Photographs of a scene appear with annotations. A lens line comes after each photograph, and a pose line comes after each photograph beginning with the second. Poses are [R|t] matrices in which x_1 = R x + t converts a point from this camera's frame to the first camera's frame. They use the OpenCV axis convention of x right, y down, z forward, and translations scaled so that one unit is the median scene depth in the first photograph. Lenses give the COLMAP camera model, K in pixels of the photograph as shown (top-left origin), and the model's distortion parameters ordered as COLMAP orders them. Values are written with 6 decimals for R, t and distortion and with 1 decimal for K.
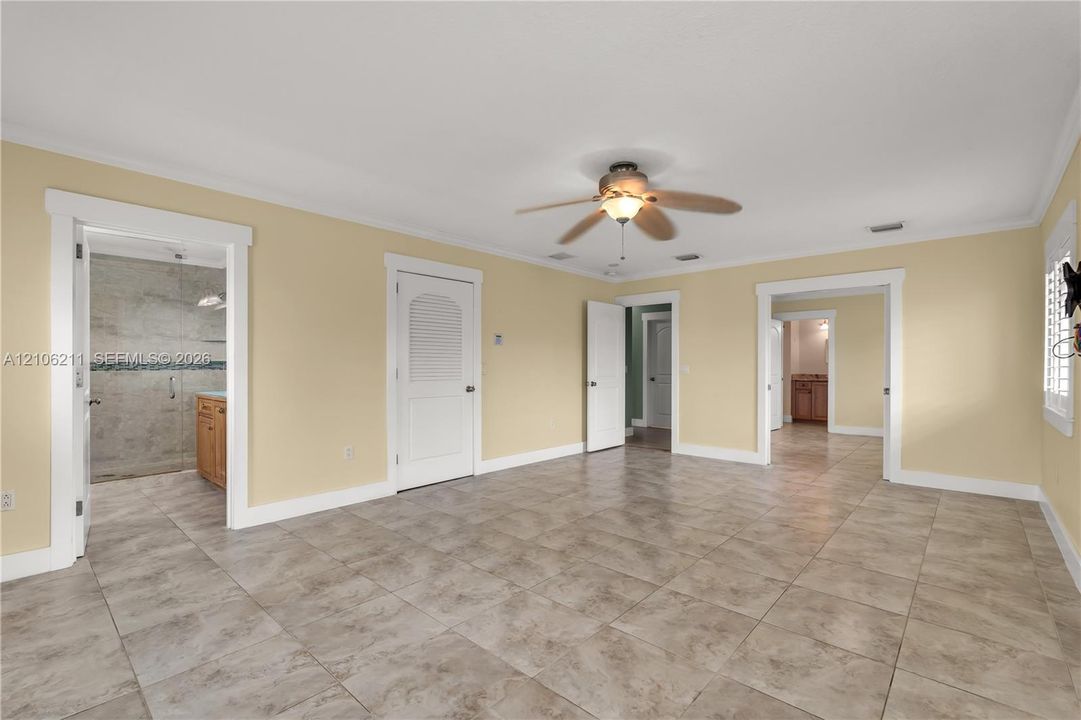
lens RADIAL K [[487.5, 0, 539.0], [0, 487.5, 364.3], [0, 0, 1]] dist [-0.001839, -0.000016]
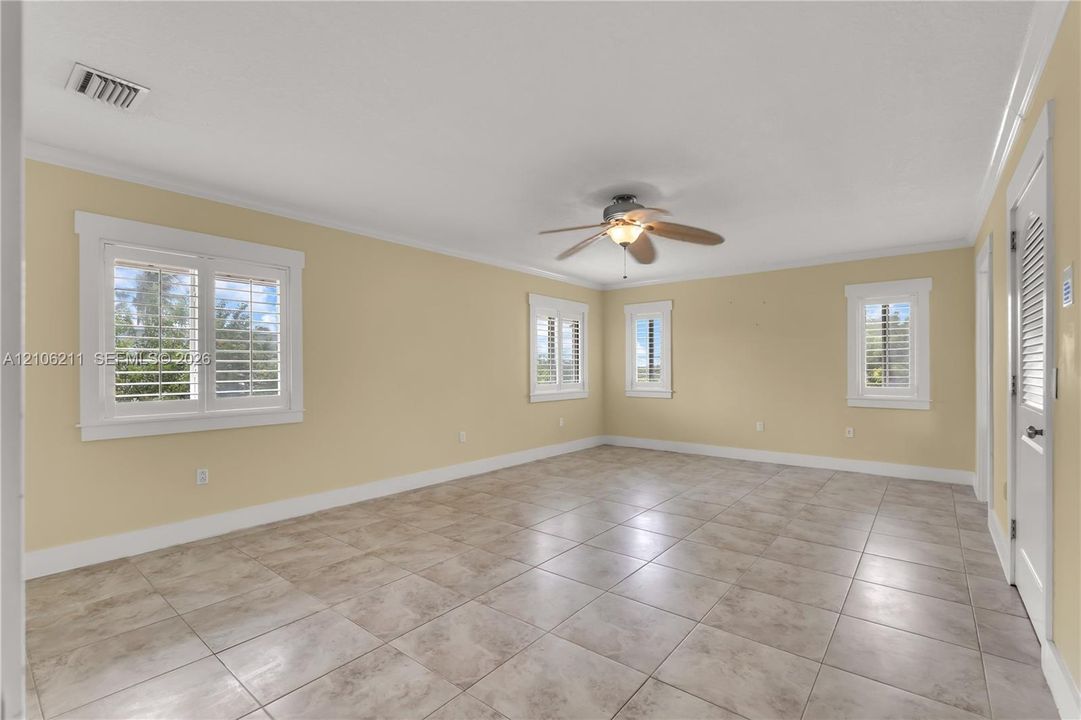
lens RADIAL K [[487.5, 0, 541.1], [0, 487.5, 367.5], [0, 0, 1]] dist [-0.001839, -0.000016]
pose [[-0.998567, 0.000140, -0.053508, 0.437292], [0.000480, 0.999980, -0.006355, 0.002076], [0.053506, -0.006372, -0.998547, 2.163254]]
